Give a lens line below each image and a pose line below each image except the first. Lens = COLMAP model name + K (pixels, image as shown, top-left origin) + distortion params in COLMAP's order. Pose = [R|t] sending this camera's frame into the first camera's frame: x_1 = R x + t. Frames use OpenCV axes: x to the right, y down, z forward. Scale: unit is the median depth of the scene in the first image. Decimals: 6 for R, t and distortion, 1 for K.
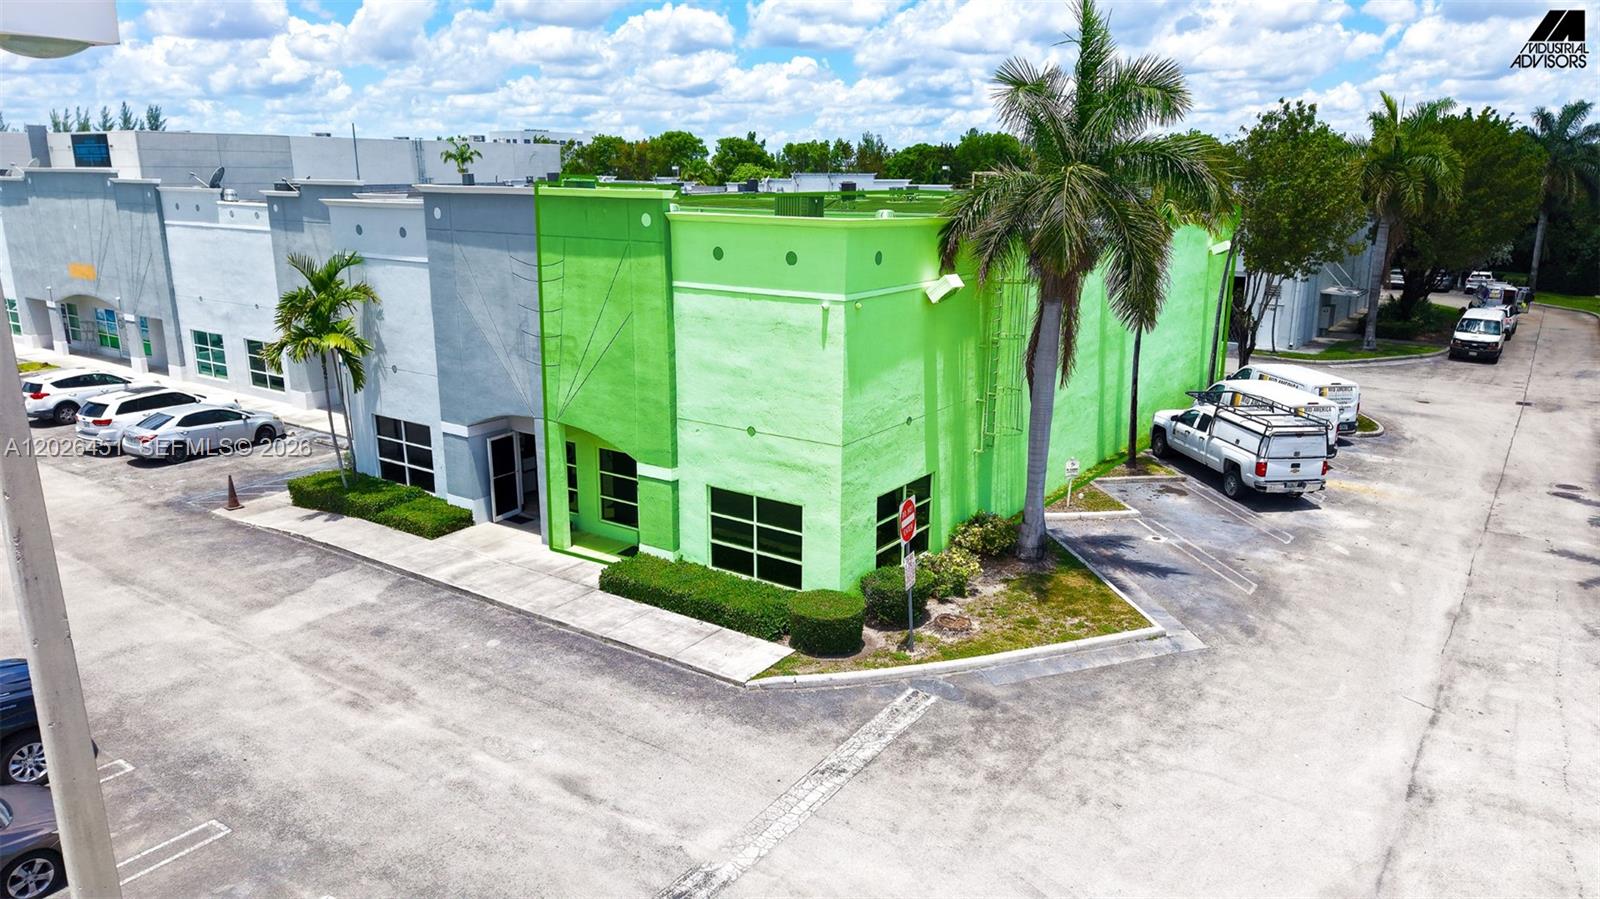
lens RADIAL K [[1072.7, 0, 842.7], [0, 1072.7, 448.5], [0, 0, 1]] dist [0.126169, -0.296018]
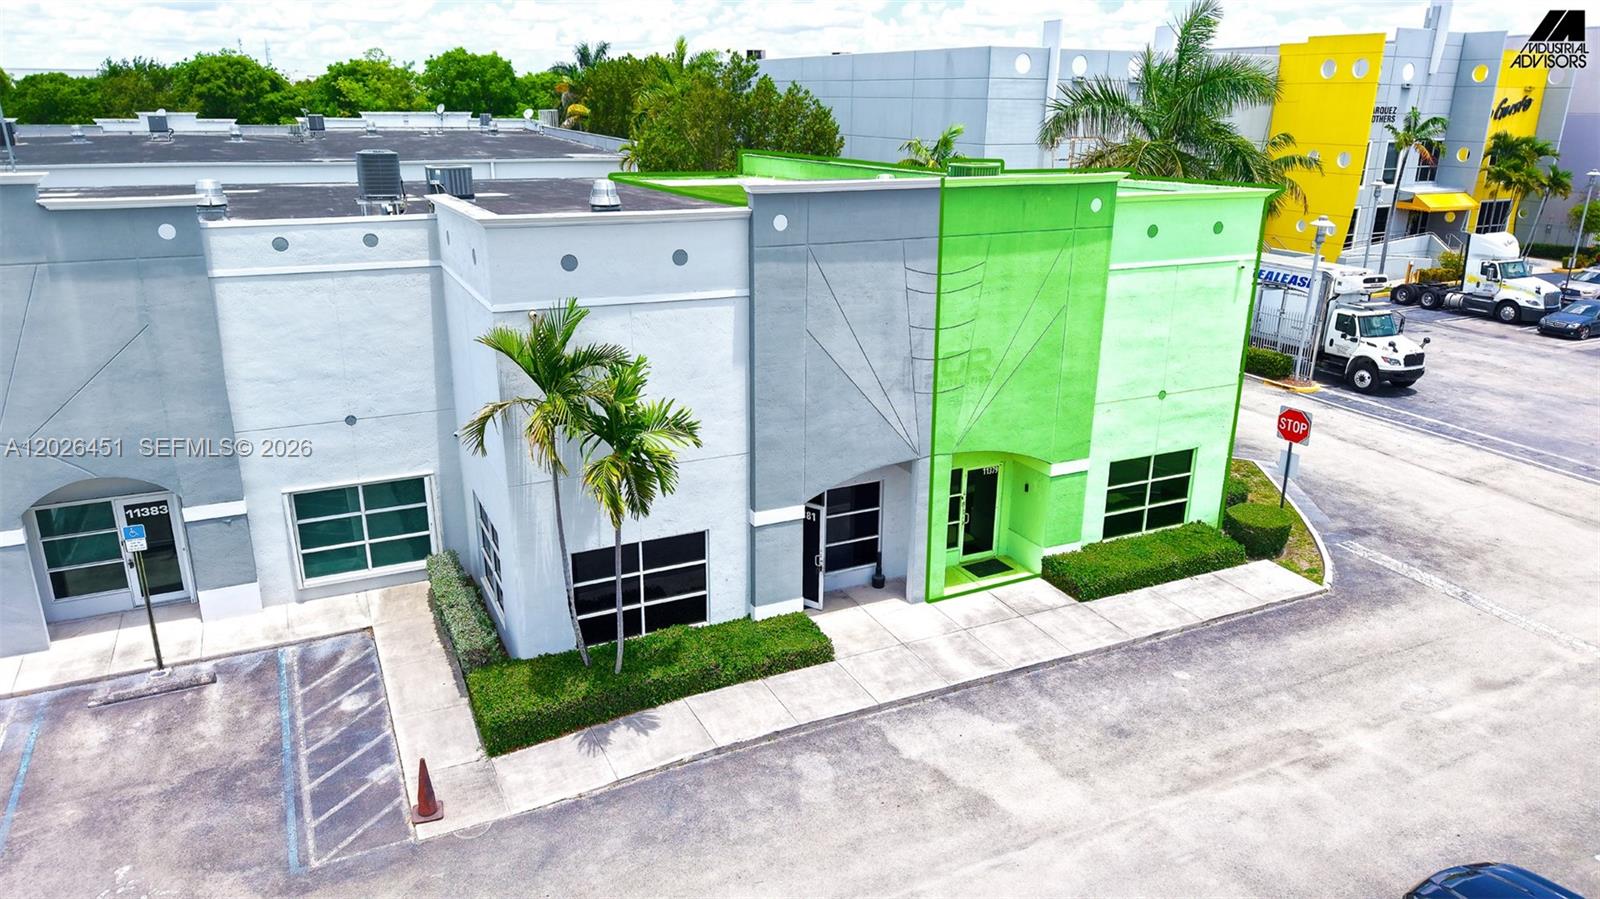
lens RADIAL K [[1043.3, 0, 800.0], [0, 1043.3, 449.5], [0, 0, 1]] dist [-0.010081, -0.004589]
pose [[0.517631, -0.278196, 0.809114, -1.066964], [0.211525, 0.957918, 0.194036, -0.229063], [-0.829045, 0.070709, 0.554694, 0.700066]]
